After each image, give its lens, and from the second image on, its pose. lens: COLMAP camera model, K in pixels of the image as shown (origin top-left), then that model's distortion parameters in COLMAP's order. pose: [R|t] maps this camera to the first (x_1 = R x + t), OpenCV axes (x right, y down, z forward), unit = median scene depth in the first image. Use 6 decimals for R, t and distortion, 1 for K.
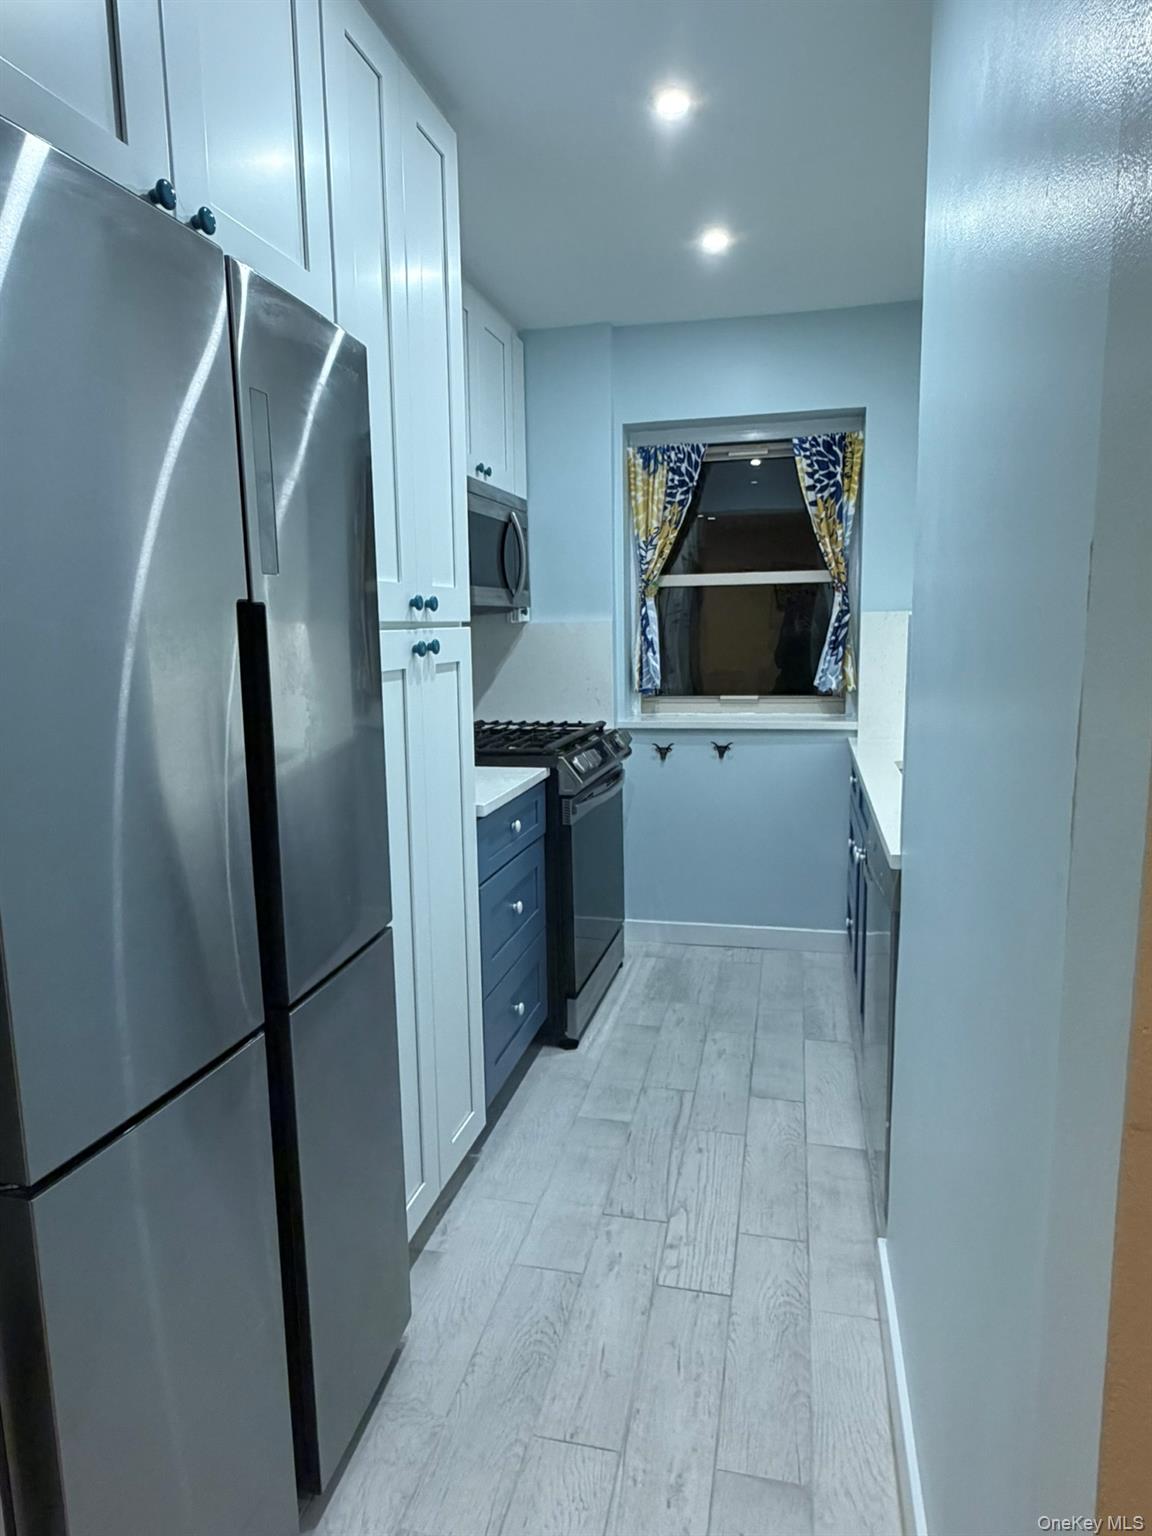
lens RADIAL K [[963.5, 0, 576.0], [0, 963.5, 768.0], [0, 0, 1]] dist [0.004344, -0.001195]
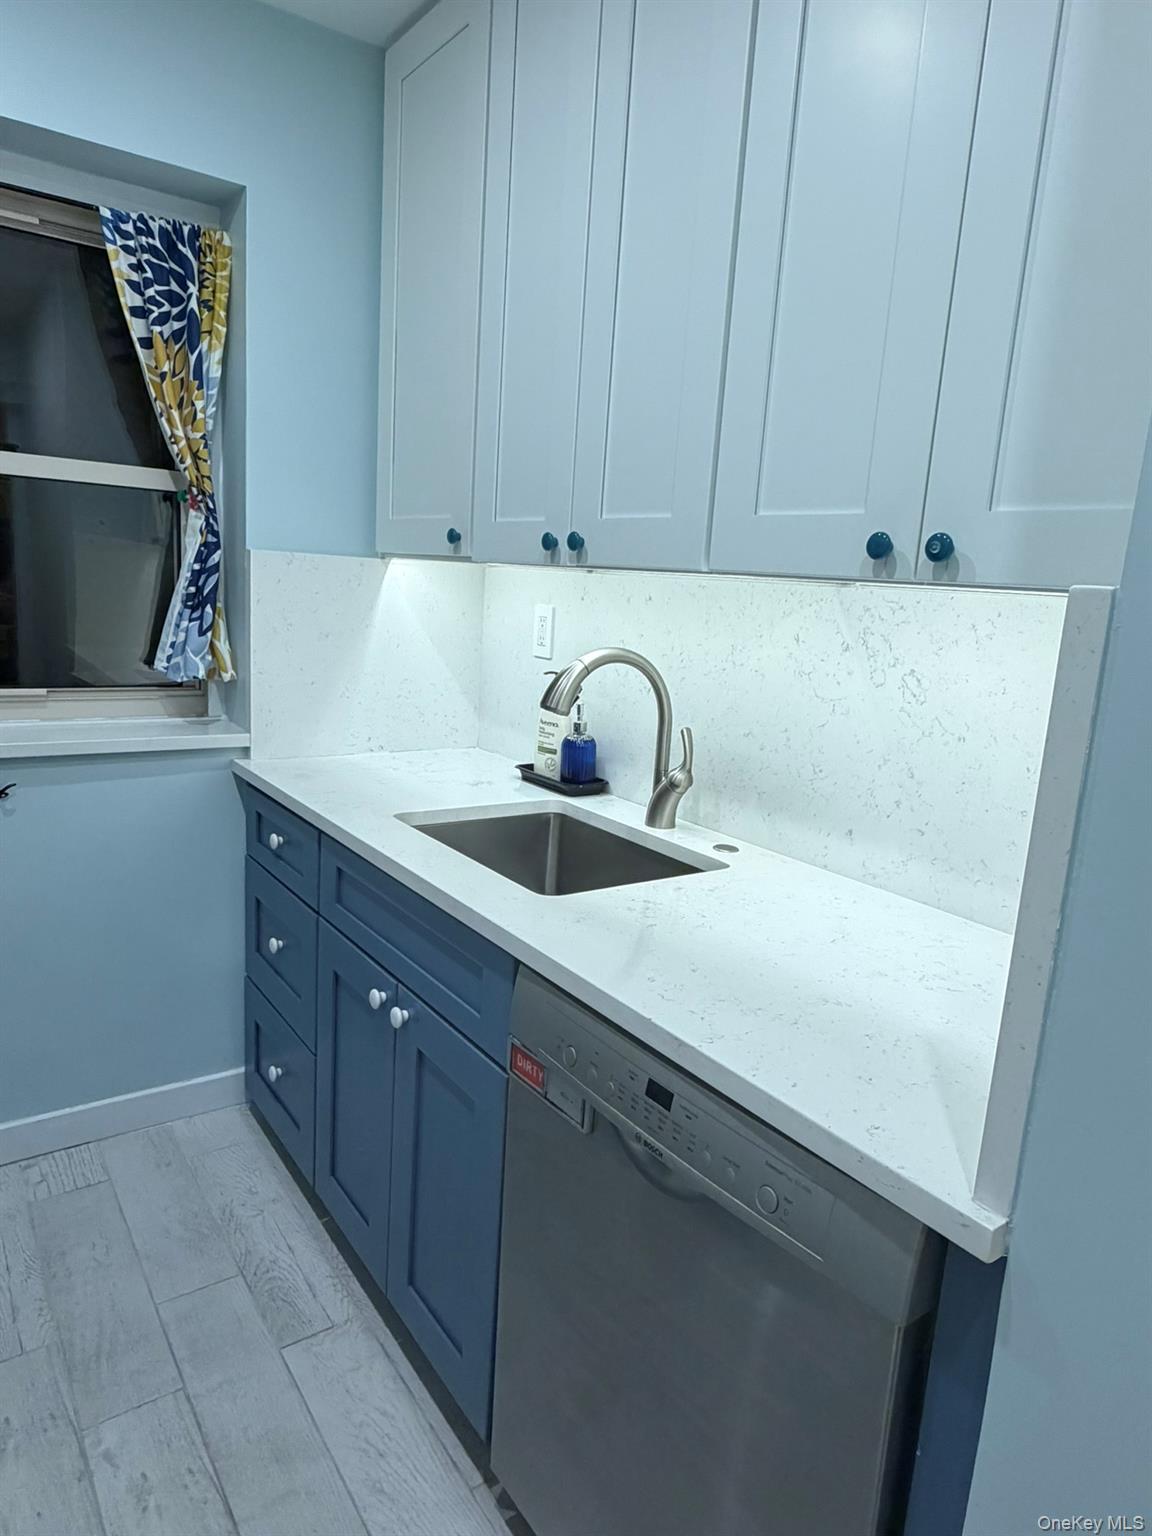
lens RADIAL K [[963.5, 0, 576.0], [0, 963.5, 768.0], [0, 0, 1]] dist [0.004344, -0.001195]
pose [[0.661874, -0.082922, 0.745015, -0.022771], [0.040448, 0.996366, 0.074964, -0.062944], [-0.748523, -0.019482, 0.662822, 0.445397]]
